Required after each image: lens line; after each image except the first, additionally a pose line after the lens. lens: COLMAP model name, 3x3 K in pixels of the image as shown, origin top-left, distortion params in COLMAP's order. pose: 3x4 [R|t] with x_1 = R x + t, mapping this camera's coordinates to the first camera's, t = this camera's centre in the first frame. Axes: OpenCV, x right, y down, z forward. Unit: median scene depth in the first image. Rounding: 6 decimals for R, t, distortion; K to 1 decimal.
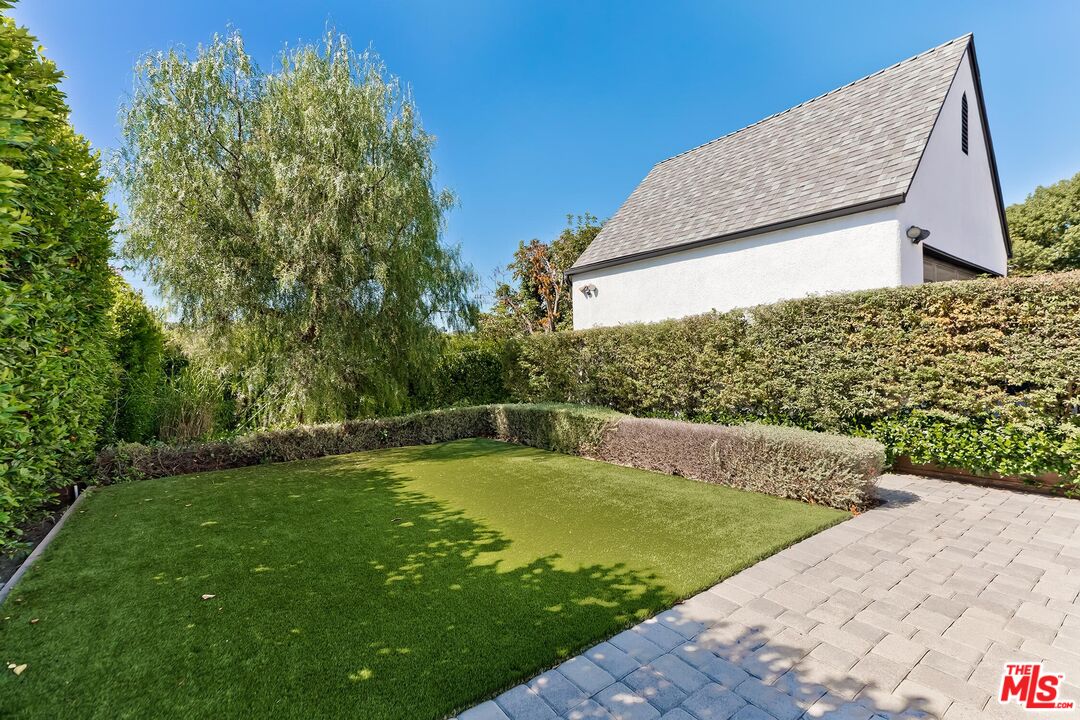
lens RADIAL K [[481.4, 0, 539.5], [0, 481.4, 361.2], [0, 0, 1]] dist [0.009009, 0.000219]
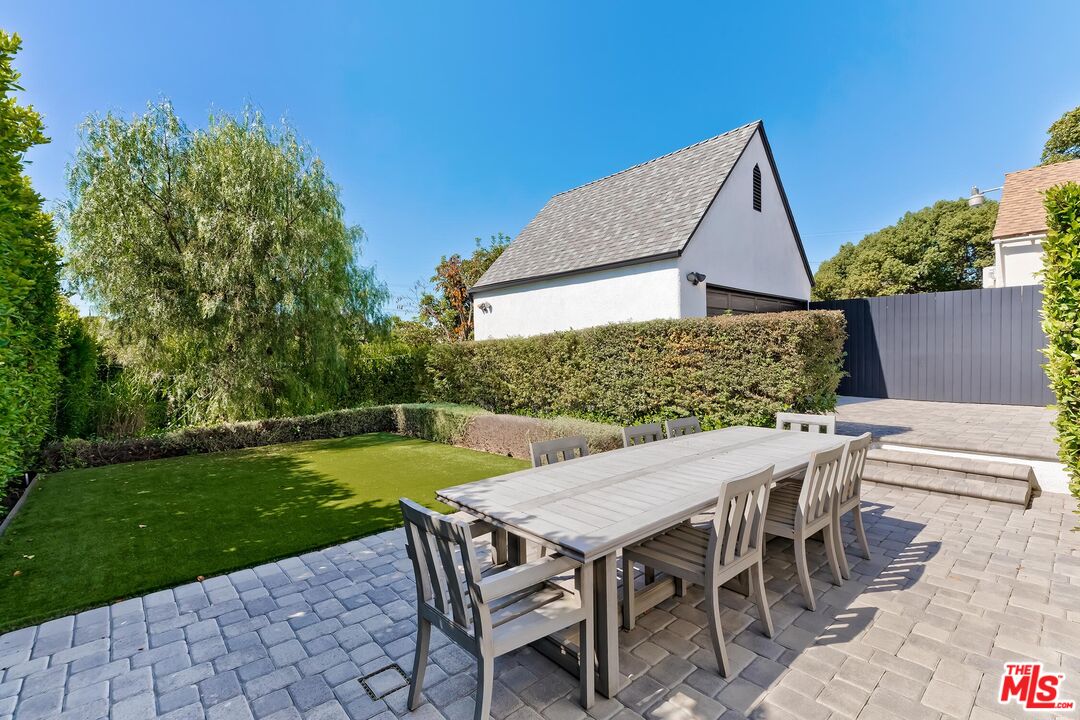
lens RADIAL K [[481.4, 0, 537.1], [0, 481.4, 360.6], [0, 0, 1]] dist [0.009009, 0.000219]
pose [[0.996349, 0.000639, 0.085368, 0.208371], [-0.000852, 0.999997, 0.002456, -0.030705], [-0.085366, -0.002520, 0.996347, -0.308530]]
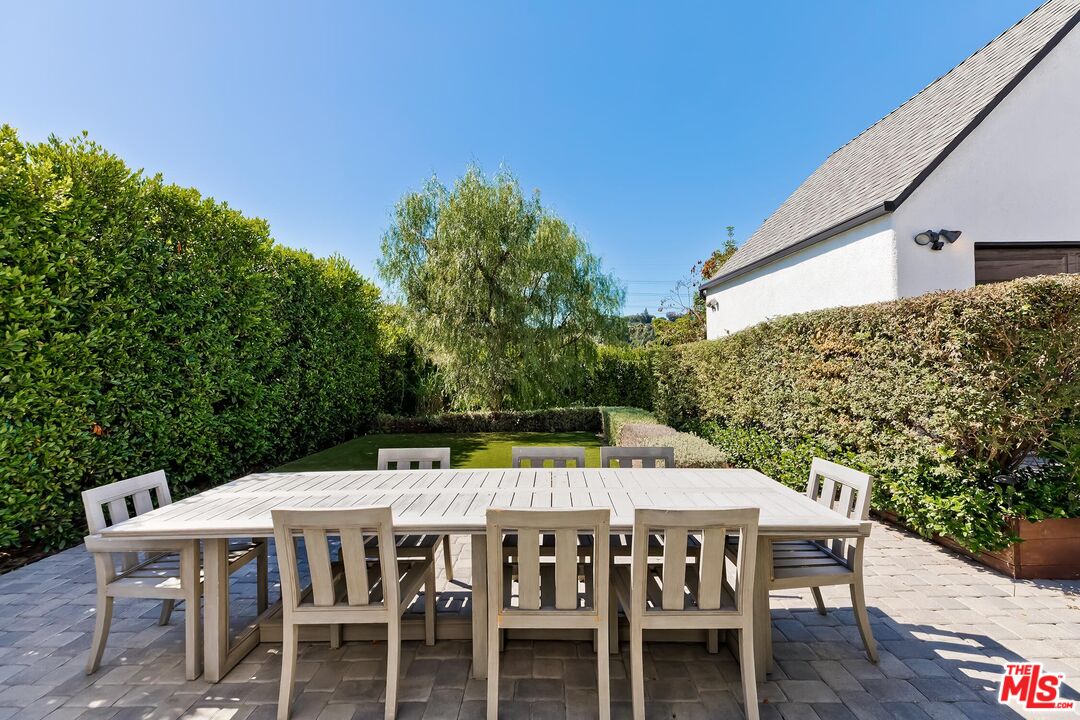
lens RADIAL K [[481.4, 0, 537.8], [0, 481.4, 356.7], [0, 0, 1]] dist [0.009009, 0.000219]
pose [[0.798006, -0.000186, -0.602649, 0.703404], [-0.004512, 0.999970, -0.006282, -0.039466], [0.602632, 0.007732, 0.797982, -0.121678]]
